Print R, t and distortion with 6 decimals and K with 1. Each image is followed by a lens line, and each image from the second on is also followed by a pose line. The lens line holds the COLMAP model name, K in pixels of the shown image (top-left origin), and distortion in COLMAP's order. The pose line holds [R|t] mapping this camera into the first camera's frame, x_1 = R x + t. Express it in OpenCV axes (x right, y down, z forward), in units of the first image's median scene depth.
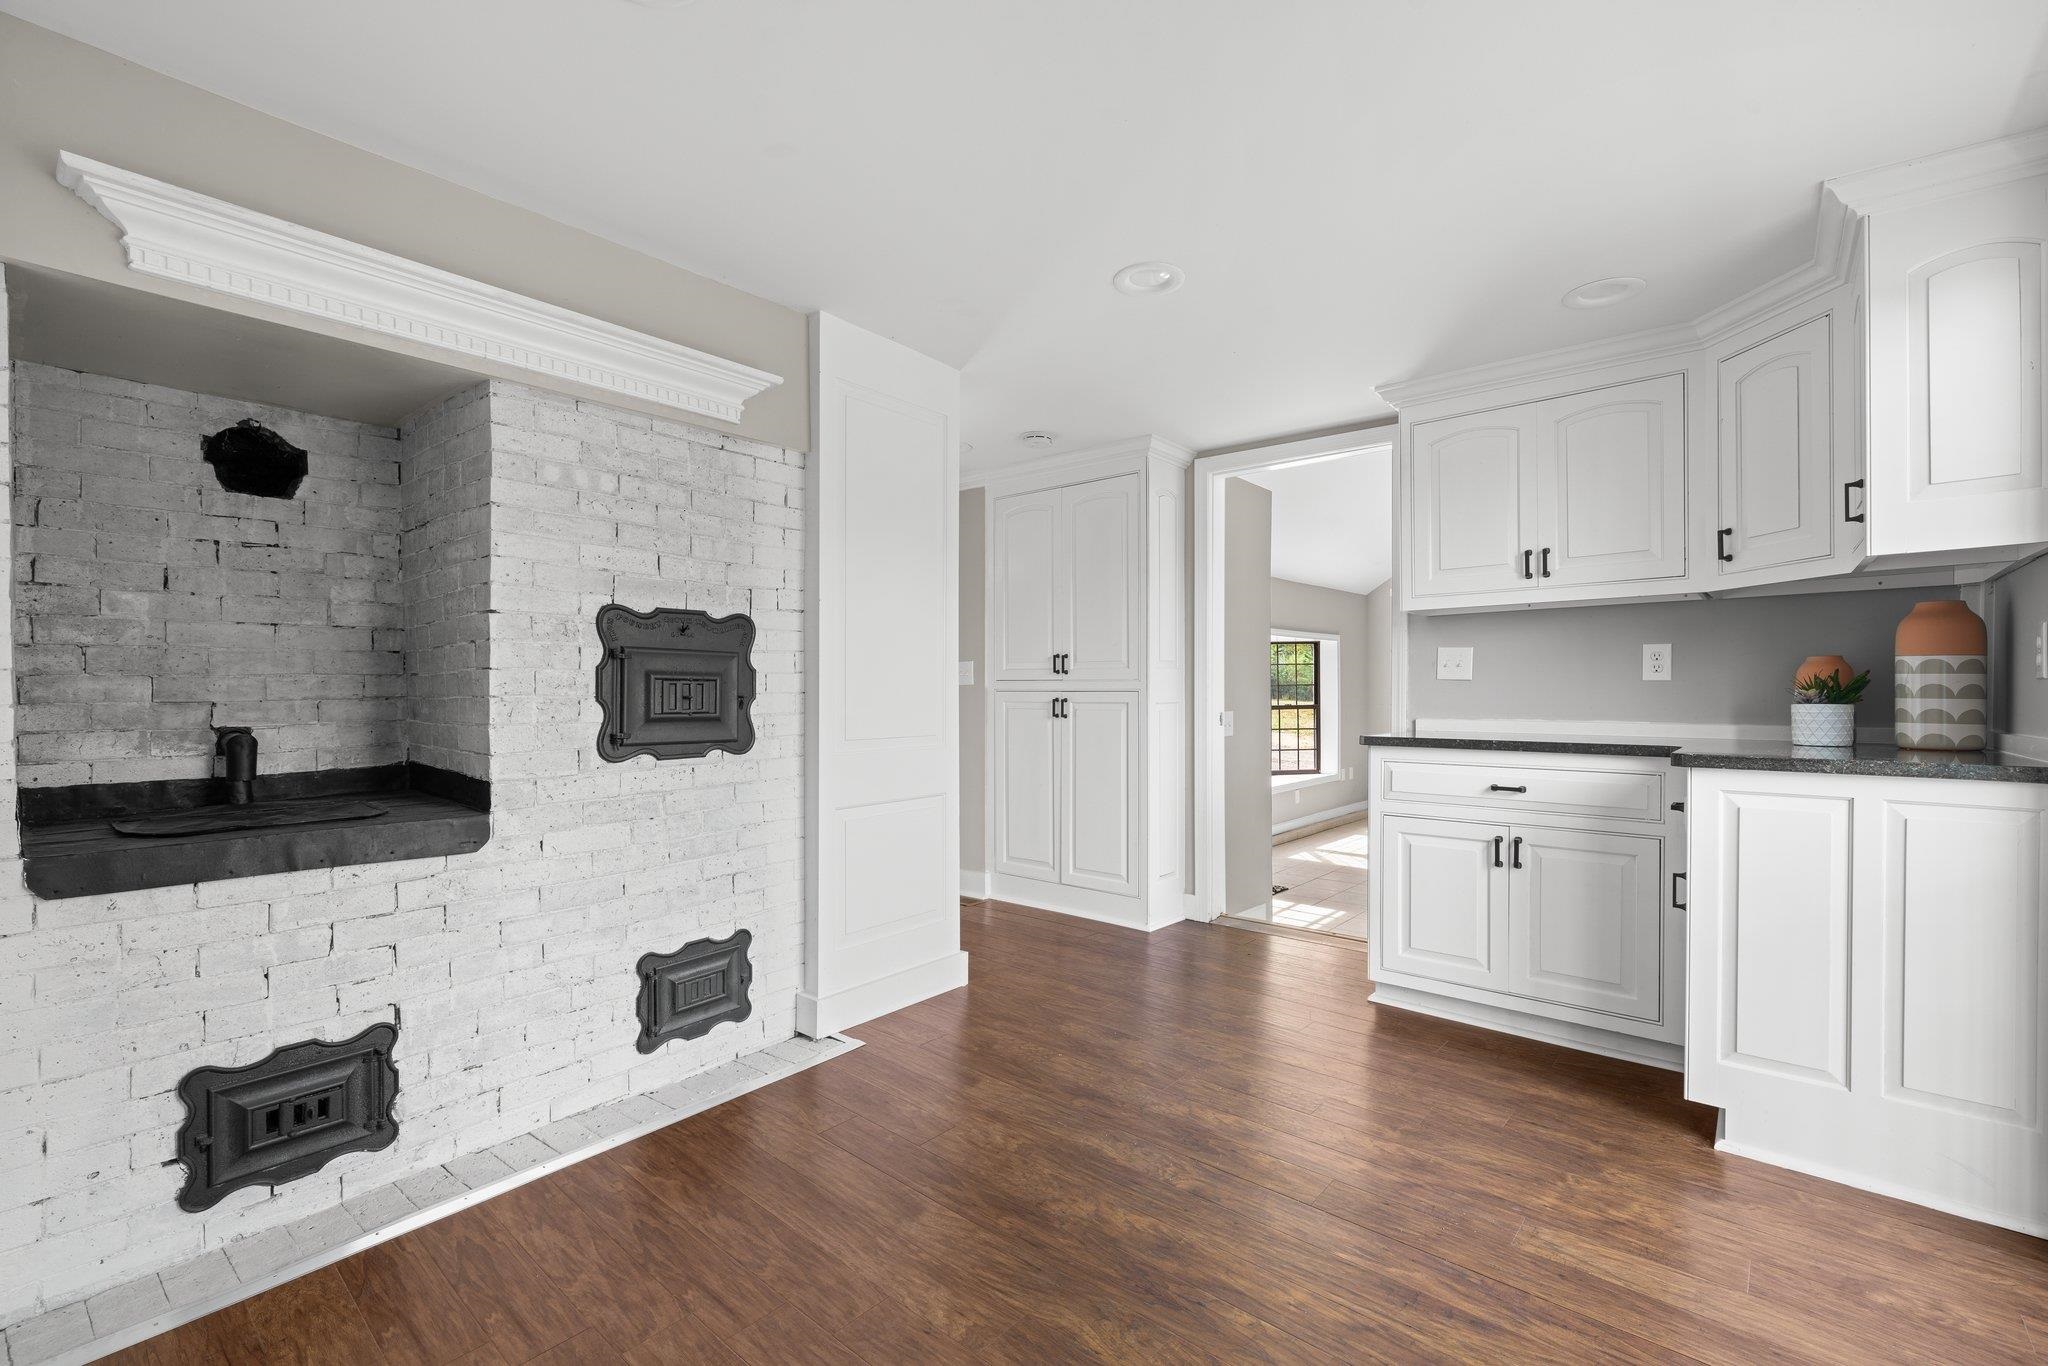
lens RADIAL K [[872.4, 0, 1026.6], [0, 872.4, 688.0], [0, 0, 1]] dist [0.000006, 0.000004]
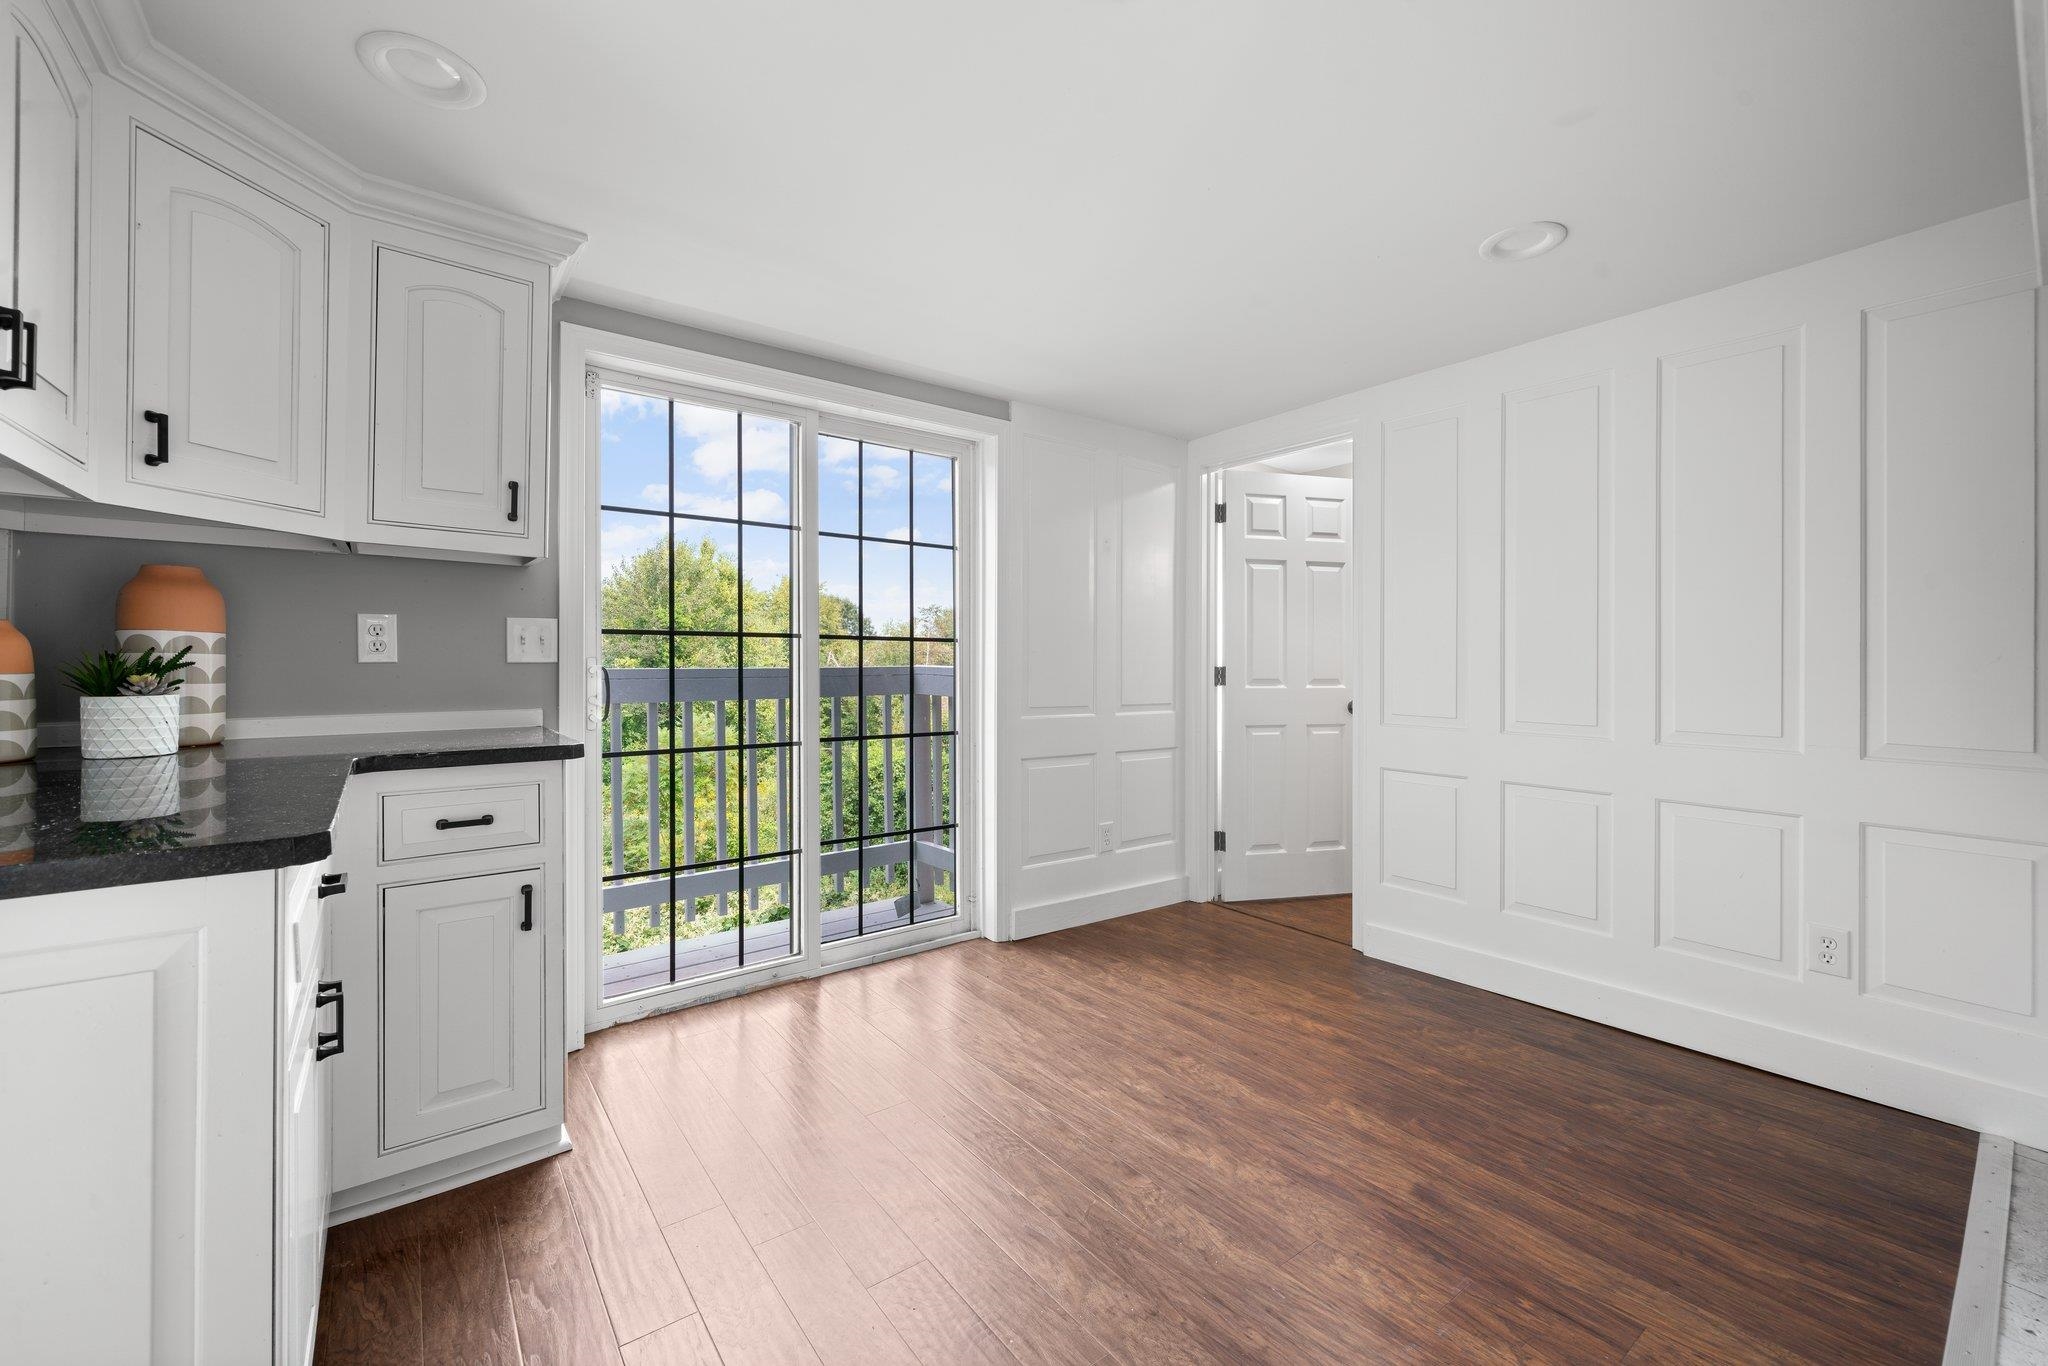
lens RADIAL K [[821.1, 0, 1023.2], [0, 821.1, 674.5], [0, 0, 1]] dist [-0.000028, -0.000005]
pose [[-0.978952, -0.002178, 0.204080, 0.131267], [-0.002311, 0.999997, -0.000411, -0.002892], [-0.204079, -0.000874, -0.978954, 2.036953]]
